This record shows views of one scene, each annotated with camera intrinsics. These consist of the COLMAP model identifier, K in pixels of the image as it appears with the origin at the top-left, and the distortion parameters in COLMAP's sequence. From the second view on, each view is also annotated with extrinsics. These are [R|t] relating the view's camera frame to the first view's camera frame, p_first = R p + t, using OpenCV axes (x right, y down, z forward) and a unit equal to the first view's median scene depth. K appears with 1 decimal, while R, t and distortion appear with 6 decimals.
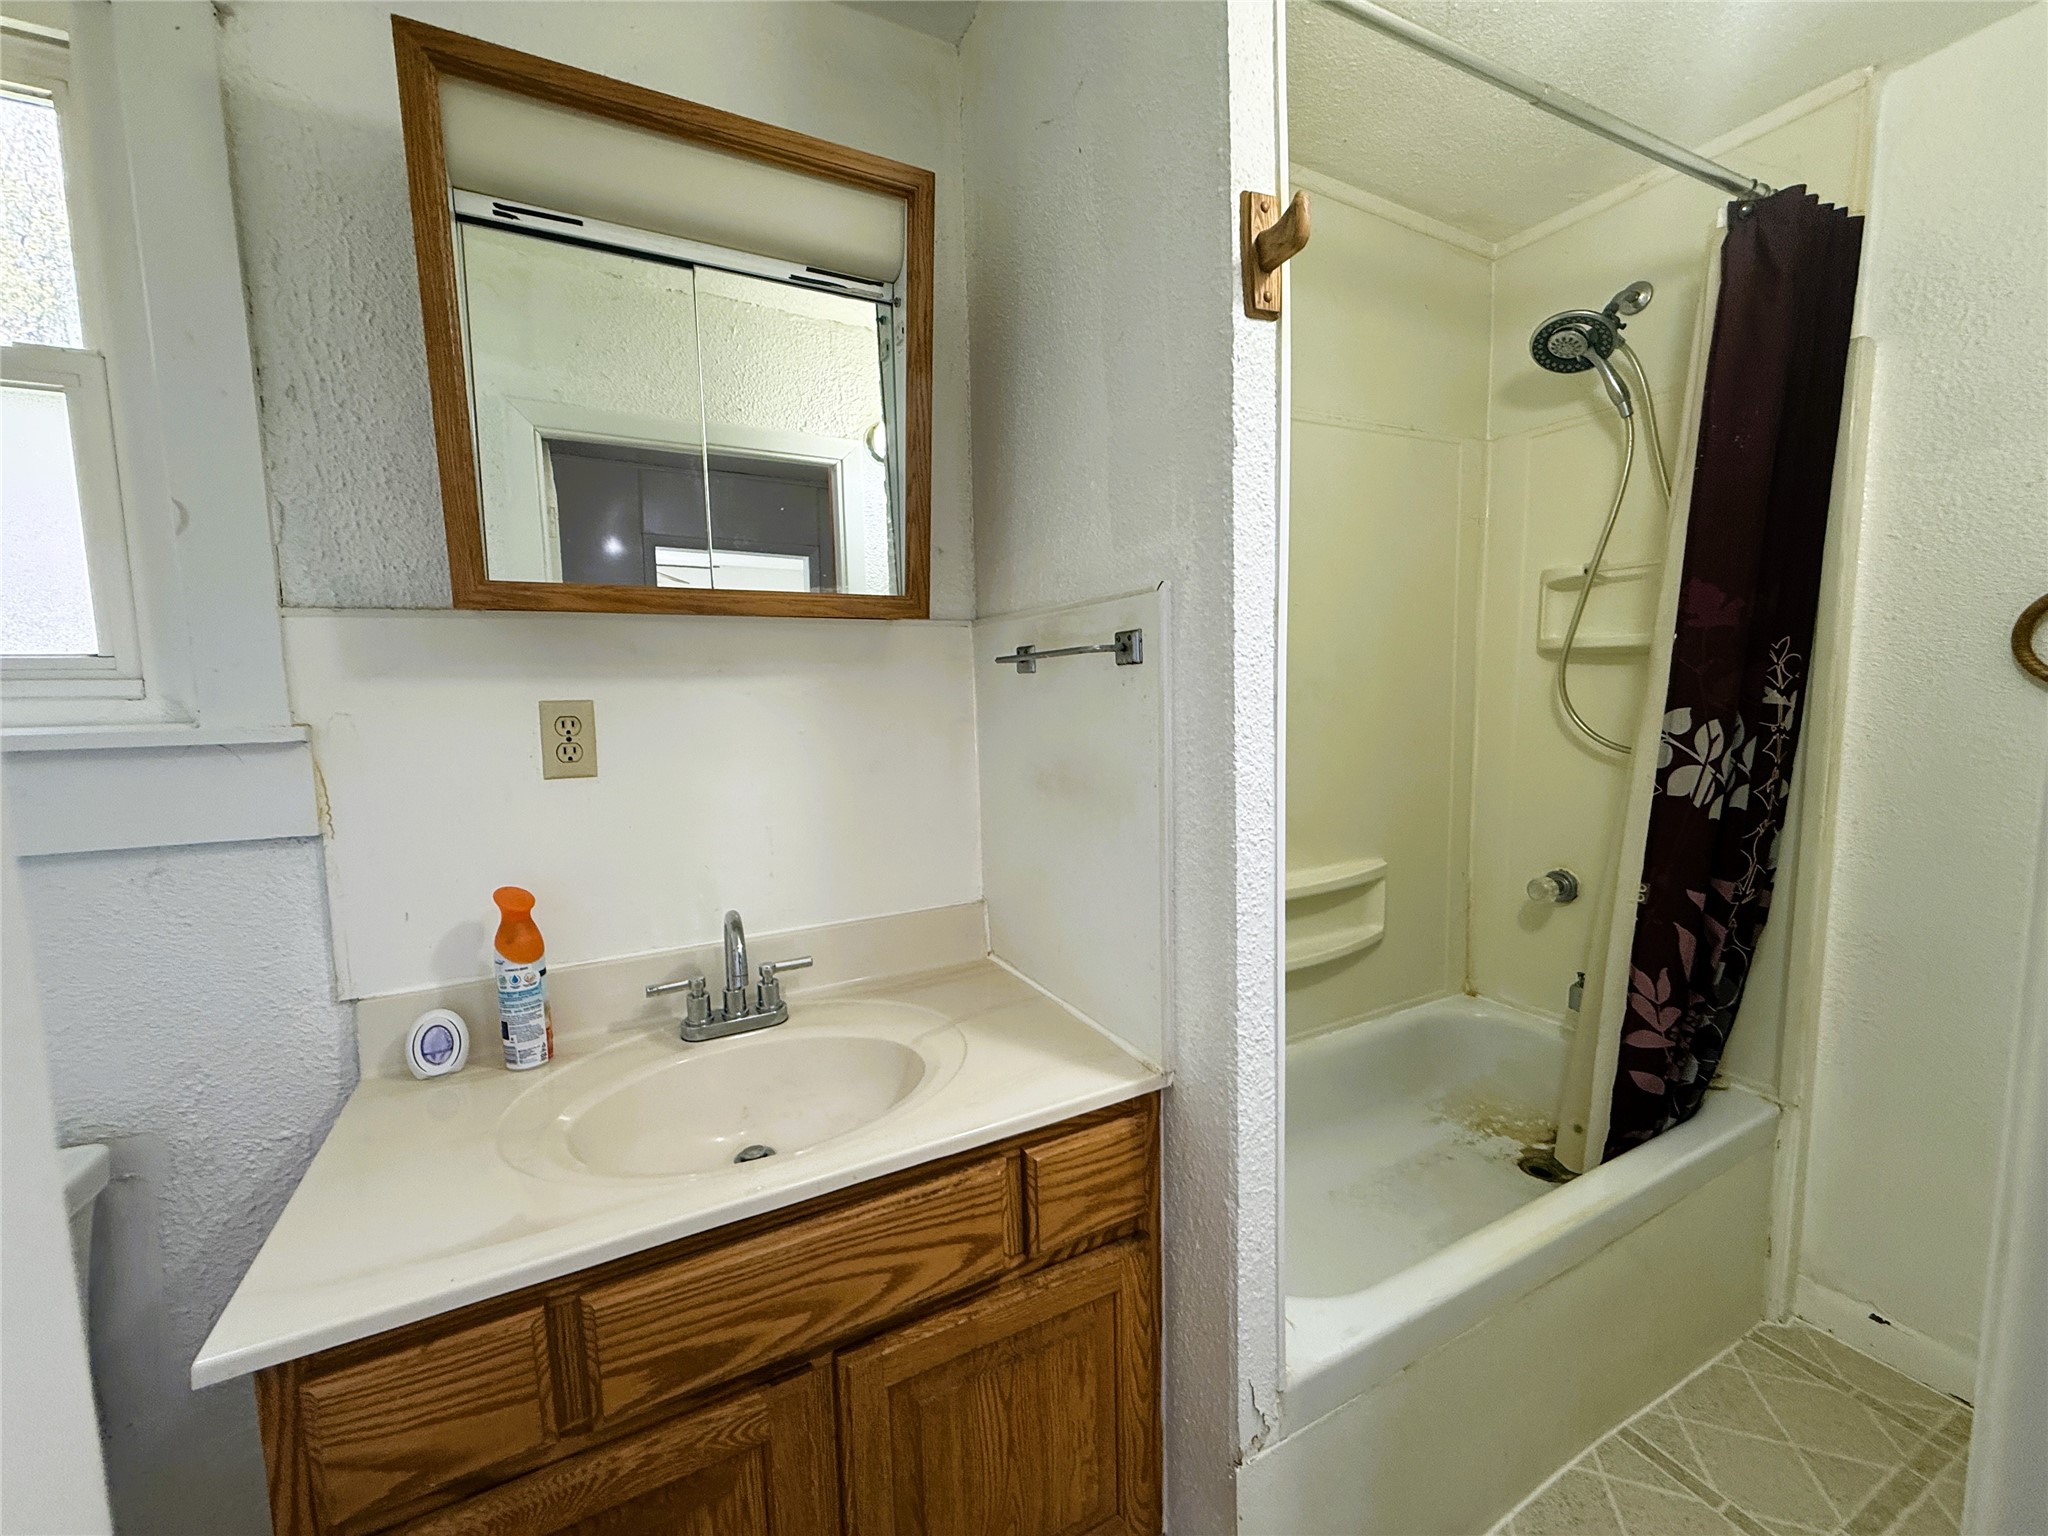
lens RADIAL K [[816.4, 0, 1017.8], [0, 816.4, 767.2], [0, 0, 1]] dist [-0.001273, -0.000359]
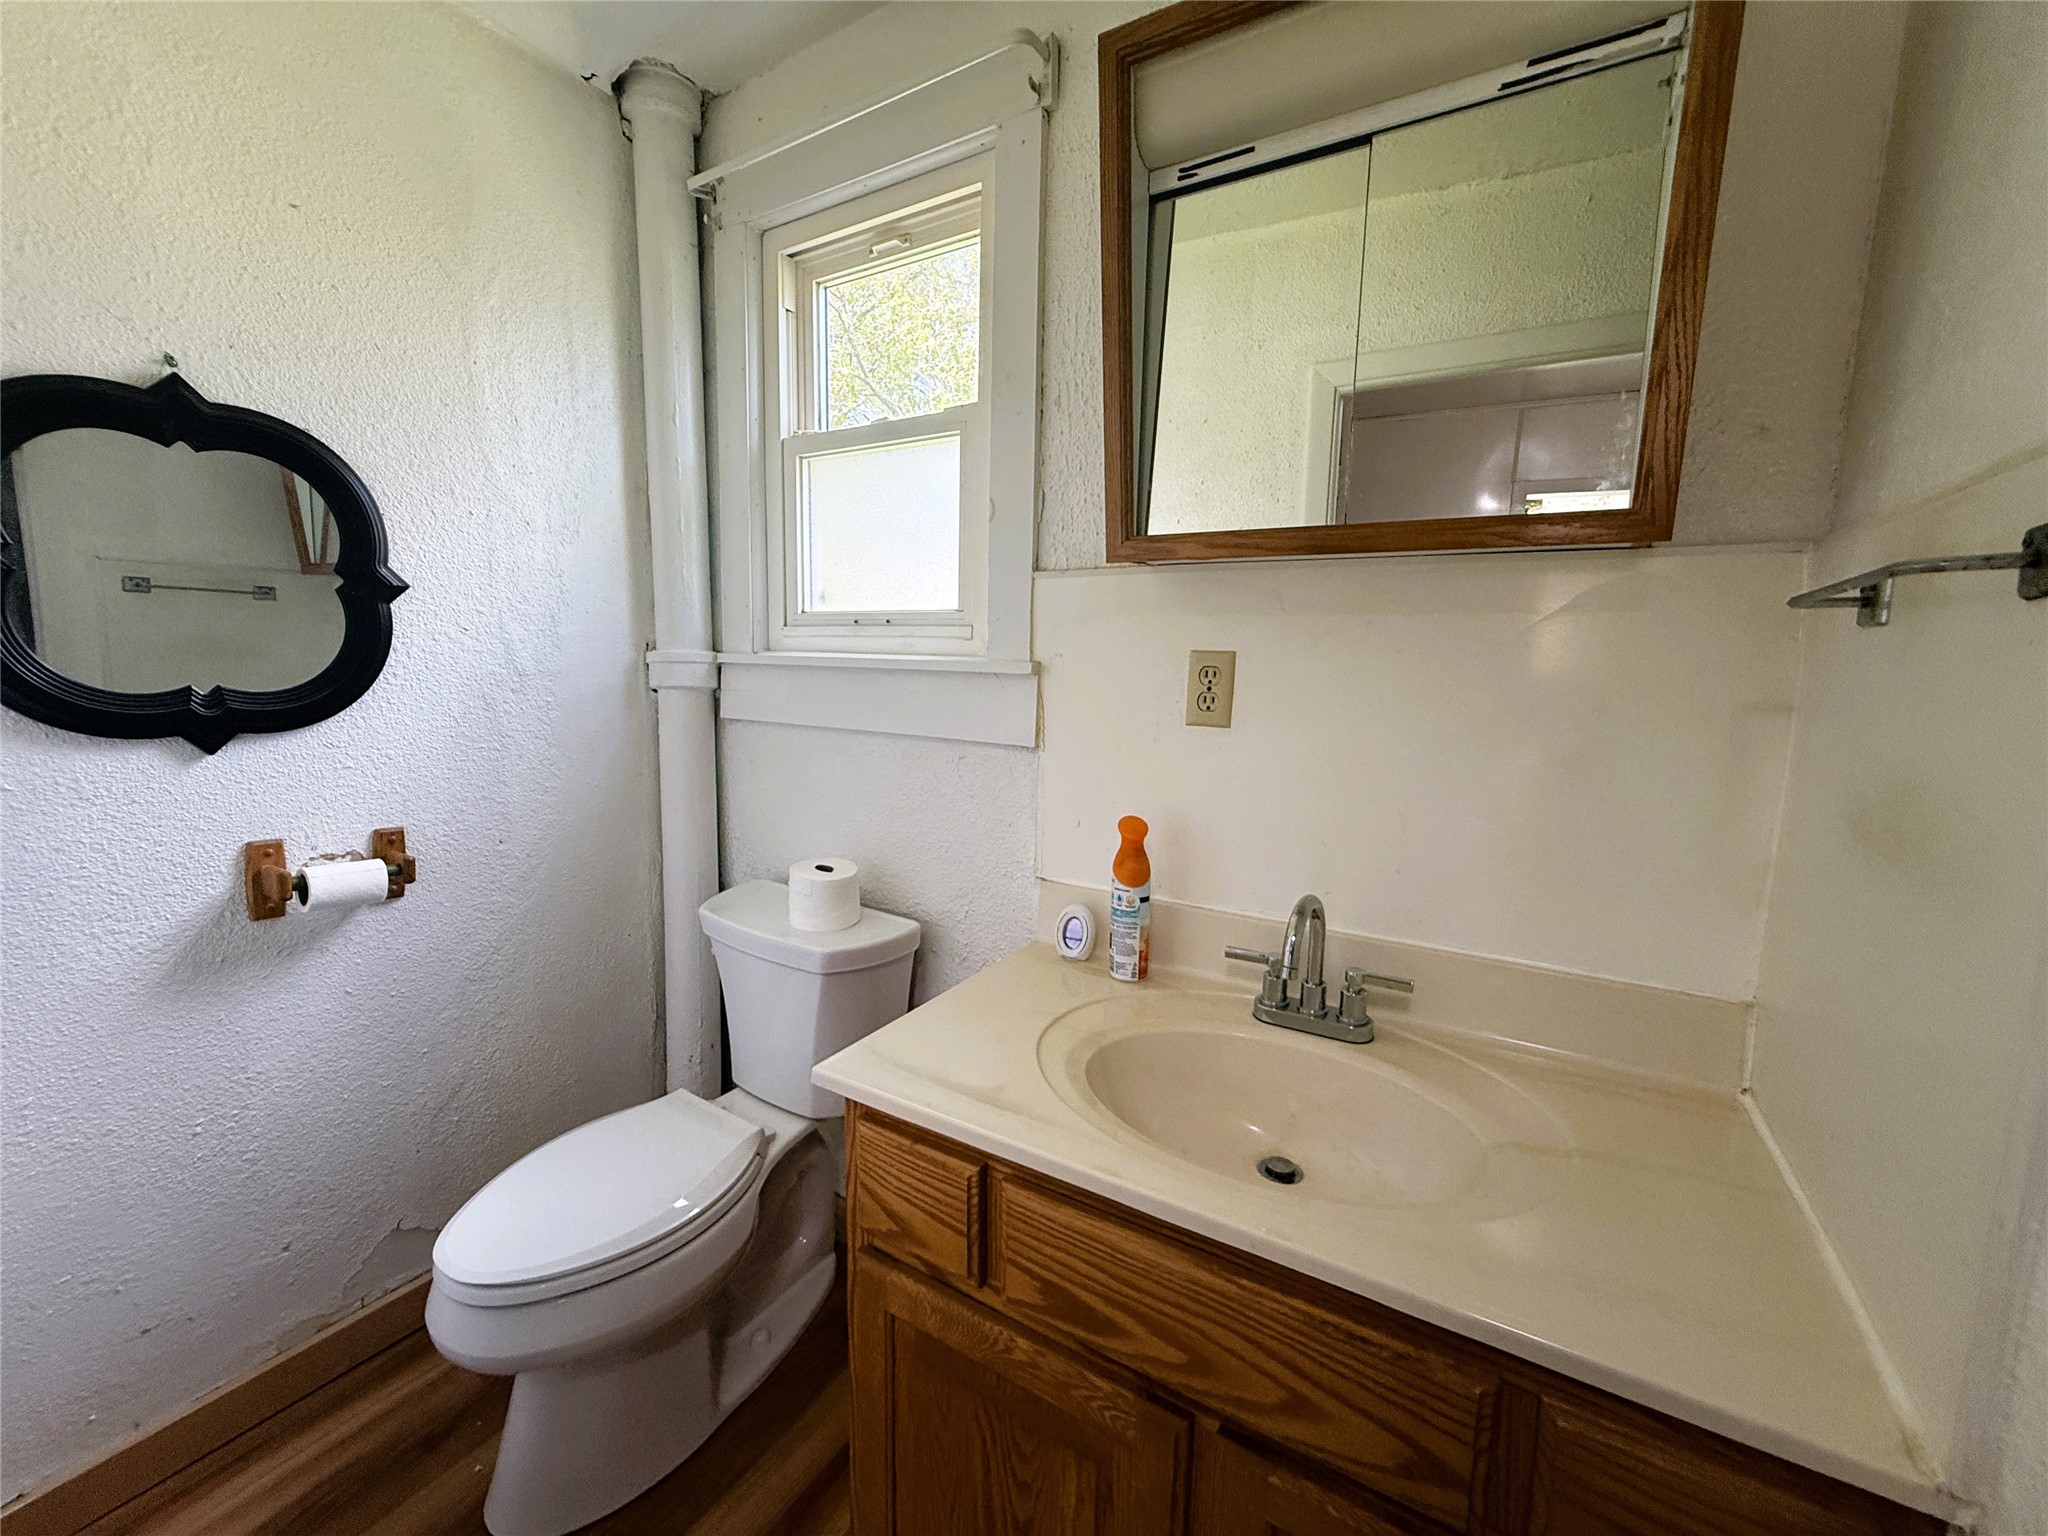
lens RADIAL K [[816.4, 0, 1017.8], [0, 816.4, 767.2], [0, 0, 1]] dist [-0.001273, -0.000359]
pose [[0.514199, 0.145447, -0.845248, 0.232230], [-0.118633, 0.988104, 0.097859, -0.009529], [0.849426, 0.049955, 0.525337, 0.288855]]
